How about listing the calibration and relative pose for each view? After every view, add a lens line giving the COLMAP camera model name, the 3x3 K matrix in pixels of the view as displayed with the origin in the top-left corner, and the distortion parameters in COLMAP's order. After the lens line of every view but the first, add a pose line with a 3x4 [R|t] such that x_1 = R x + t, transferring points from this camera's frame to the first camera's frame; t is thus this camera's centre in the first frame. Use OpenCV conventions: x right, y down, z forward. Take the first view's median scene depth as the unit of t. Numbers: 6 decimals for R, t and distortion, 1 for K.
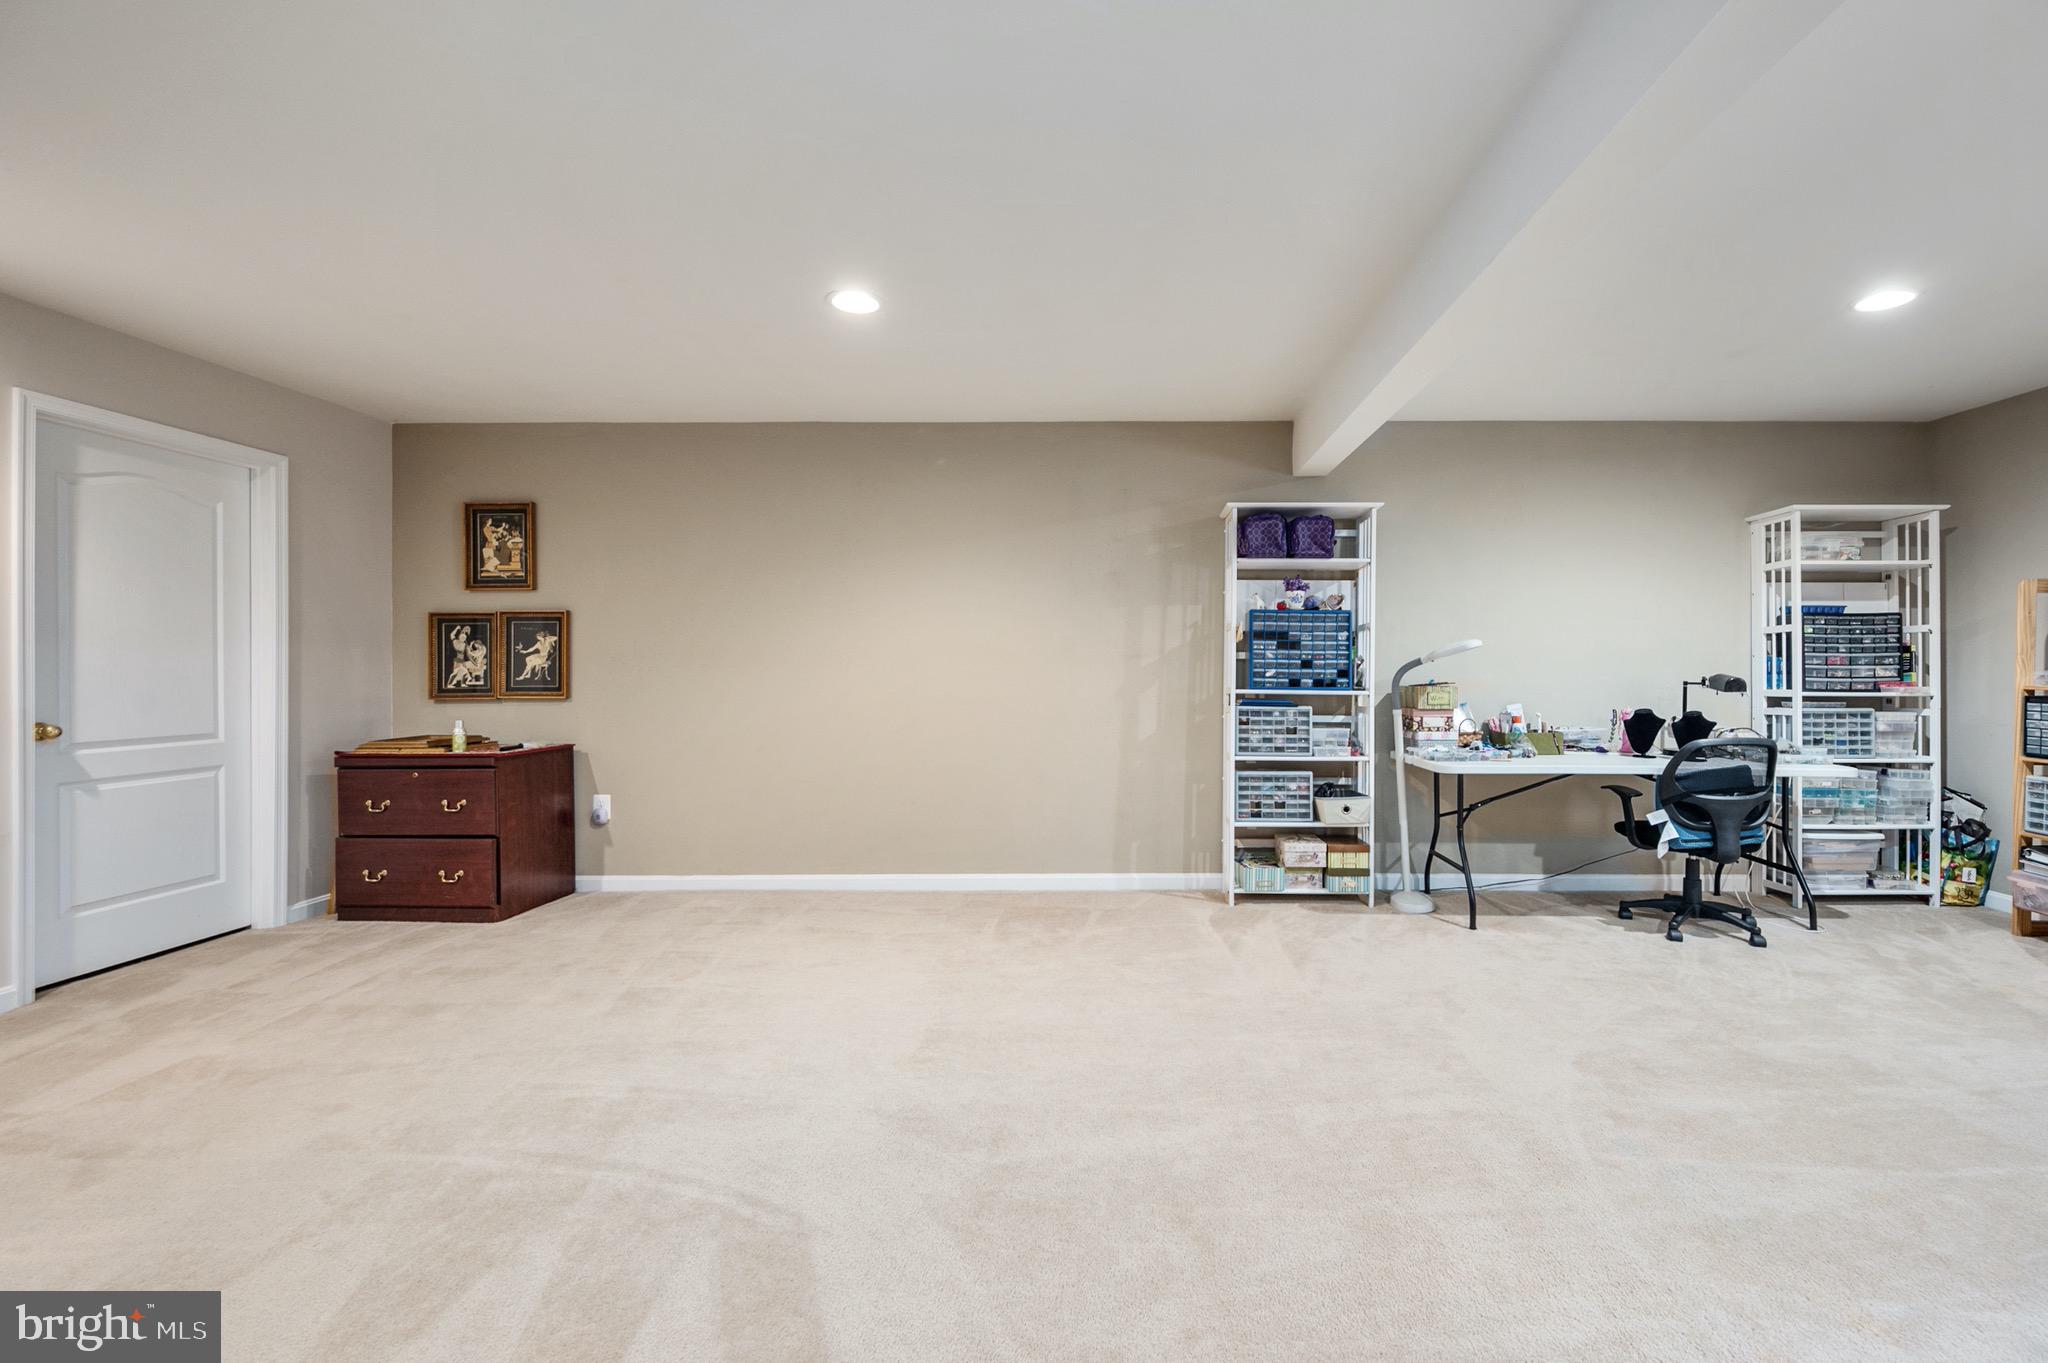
lens RADIAL K [[835.9, 0, 1117.1], [0, 835.9, 670.4], [0, 0, 1]] dist [-0.001195, -0.000115]
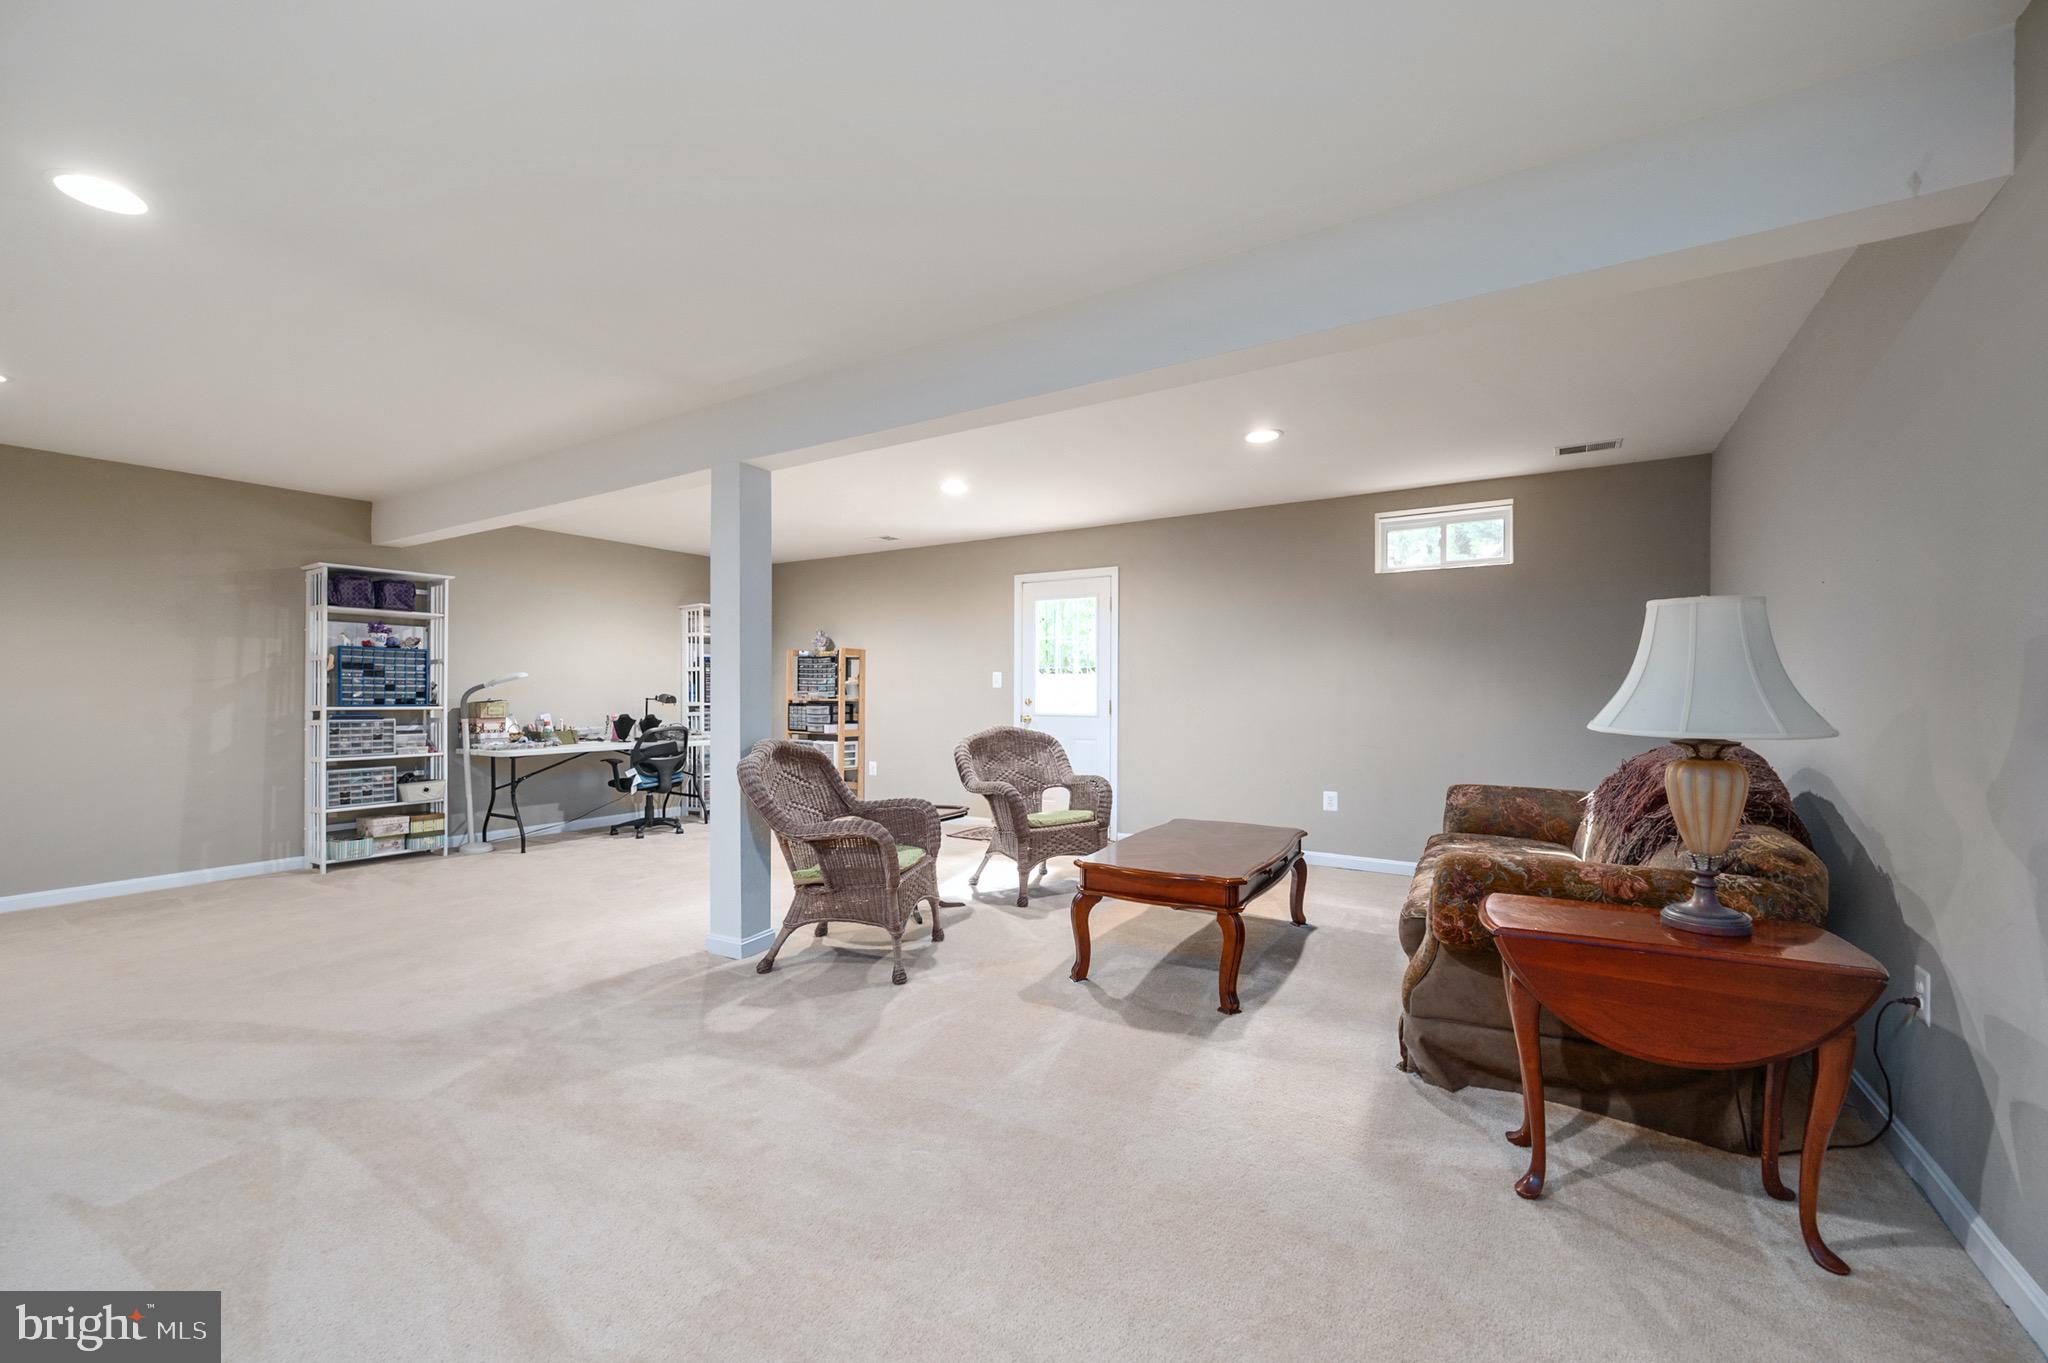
lens RADIAL K [[827.7, 0, 1028.9], [0, 827.7, 687.6], [0, 0, 1]] dist [-0.000080, 0.000115]
pose [[0.530647, 0.002193, 0.847590, -0.366597], [0.002405, 0.999989, -0.004093, 0.000527], [-0.847589, 0.004210, 0.530636, -0.601943]]
